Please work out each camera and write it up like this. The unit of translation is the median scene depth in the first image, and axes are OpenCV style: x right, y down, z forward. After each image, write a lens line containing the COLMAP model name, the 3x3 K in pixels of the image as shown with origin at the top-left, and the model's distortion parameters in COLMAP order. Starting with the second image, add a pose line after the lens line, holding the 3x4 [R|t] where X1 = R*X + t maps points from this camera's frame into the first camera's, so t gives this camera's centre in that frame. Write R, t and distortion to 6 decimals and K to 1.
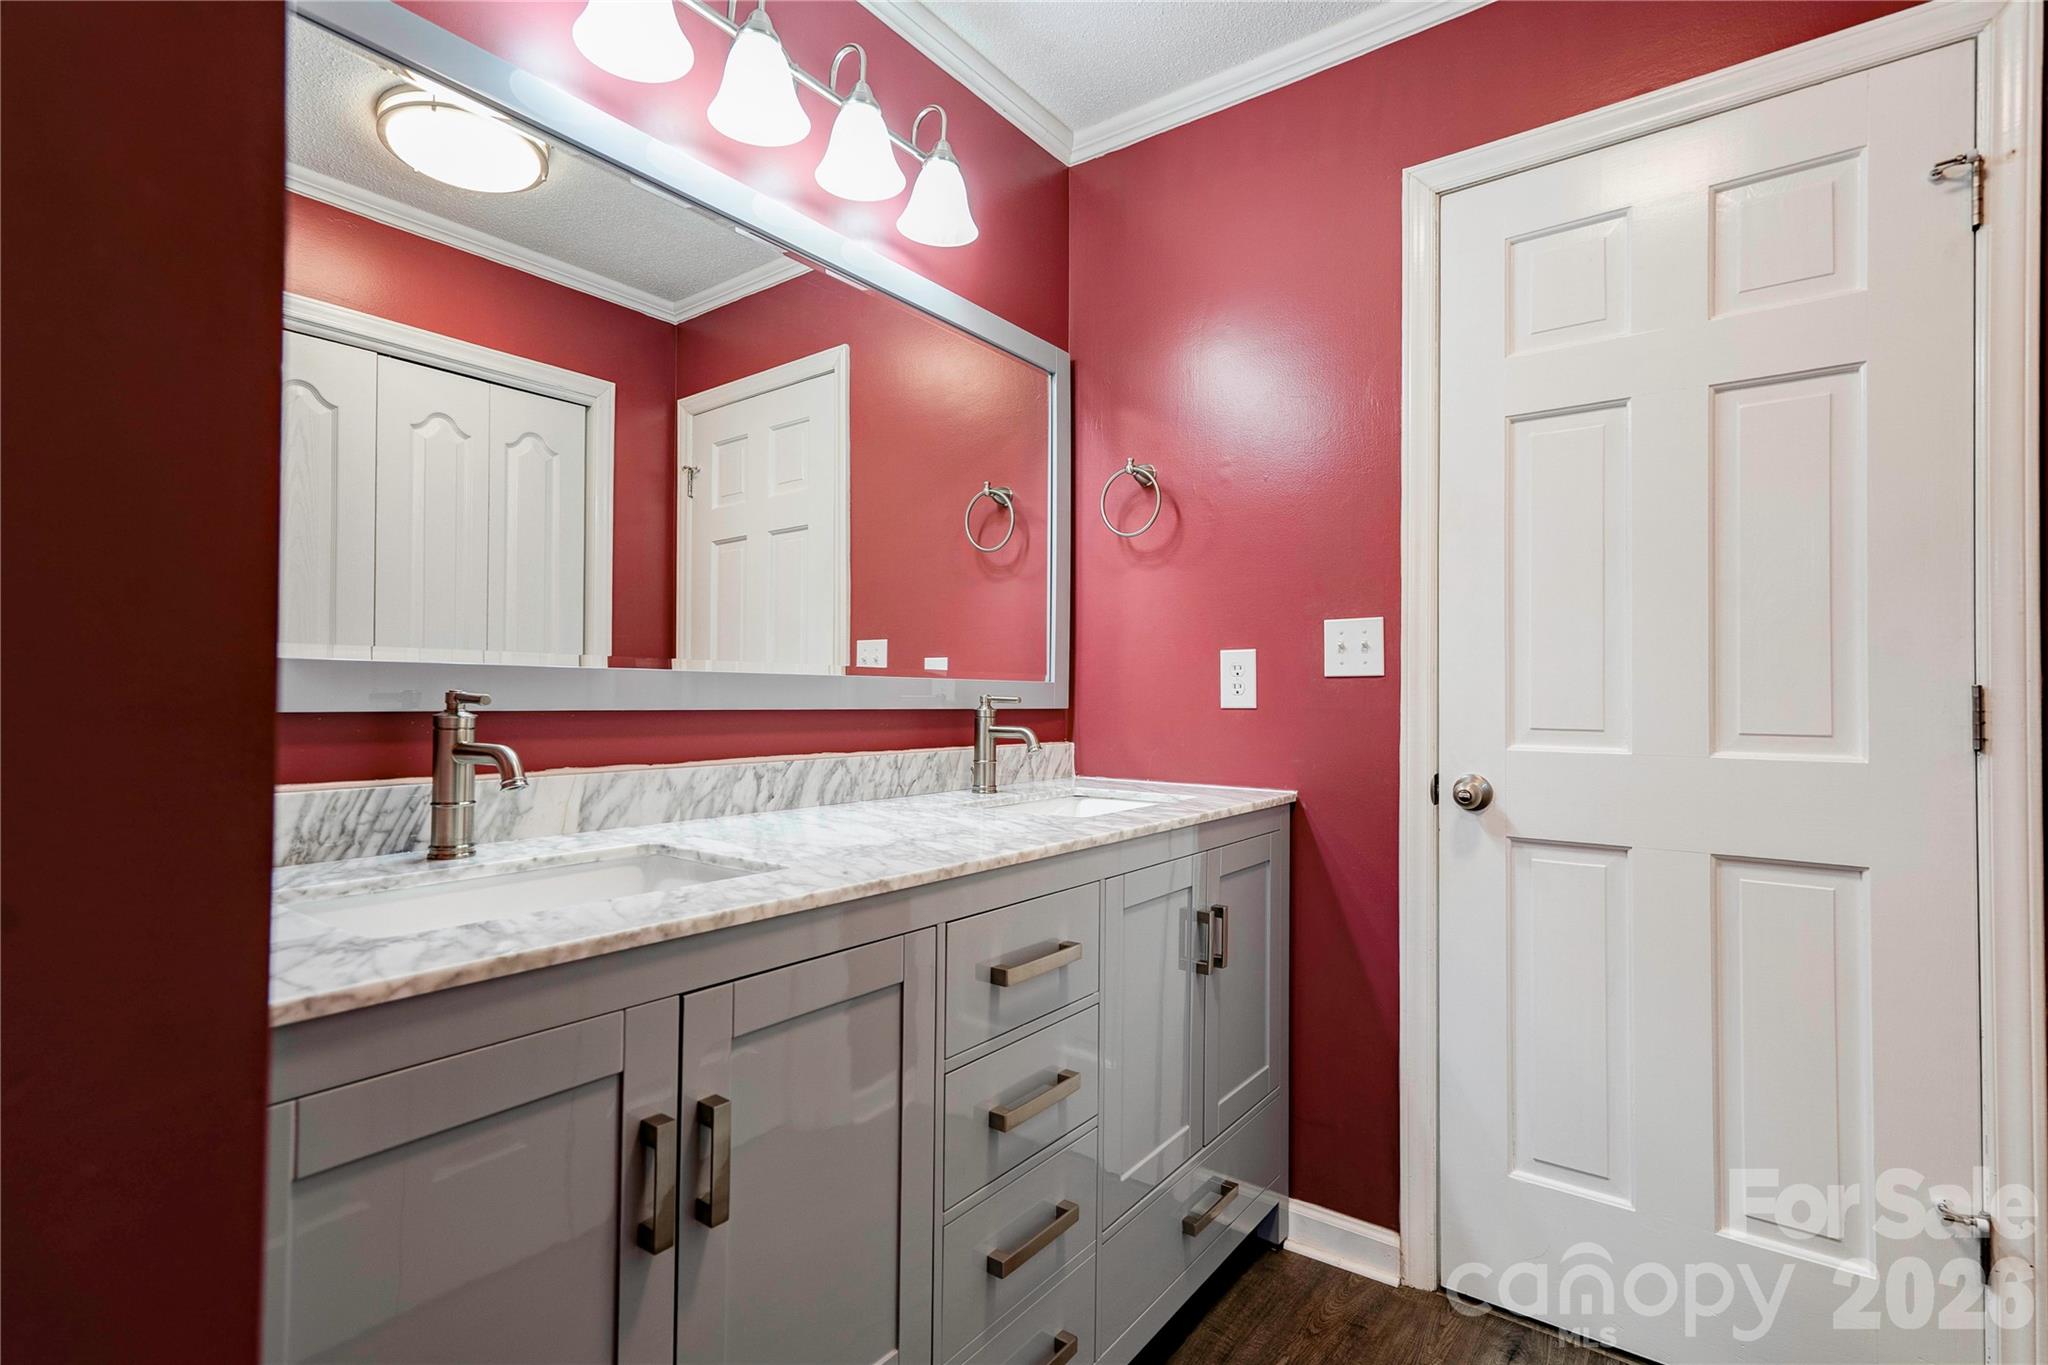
lens RADIAL K [[953.2, 0, 1024.0], [0, 953.2, 682.5], [0, 0, 1]] dist [-0.005191, 0.011405]
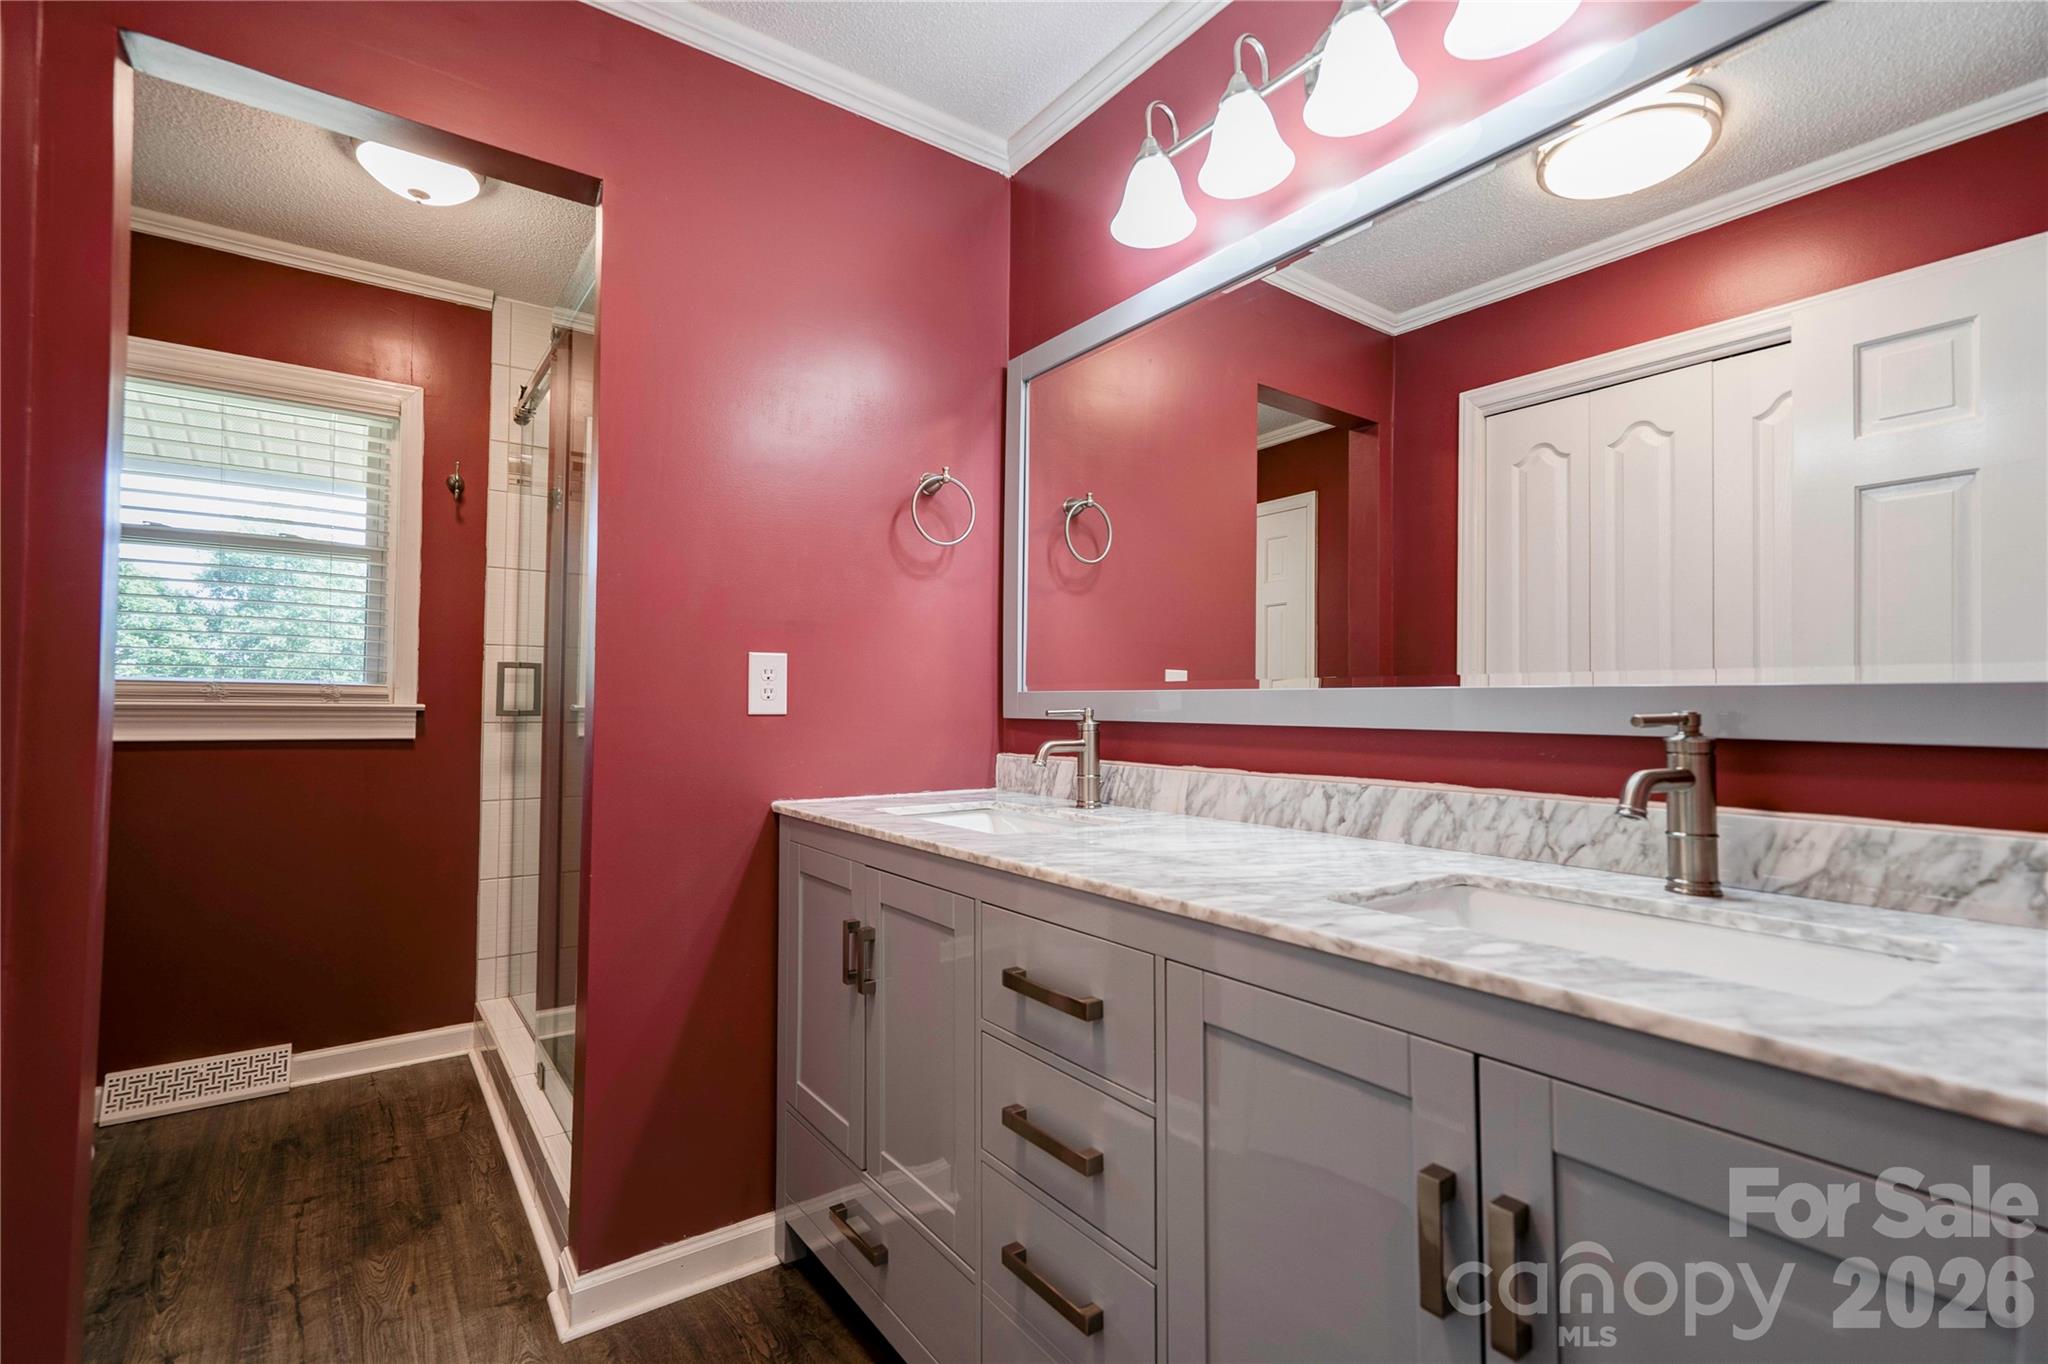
lens RADIAL K [[953.2, 0, 1024.0], [0, 953.2, 682.0], [0, 0, 1]] dist [-0.005191, 0.011405]
pose [[-0.284160, -0.034293, -0.958163, 0.737020], [0.004450, 0.999302, -0.037085, 0.018528], [0.958767, -0.014801, -0.283809, 0.990464]]
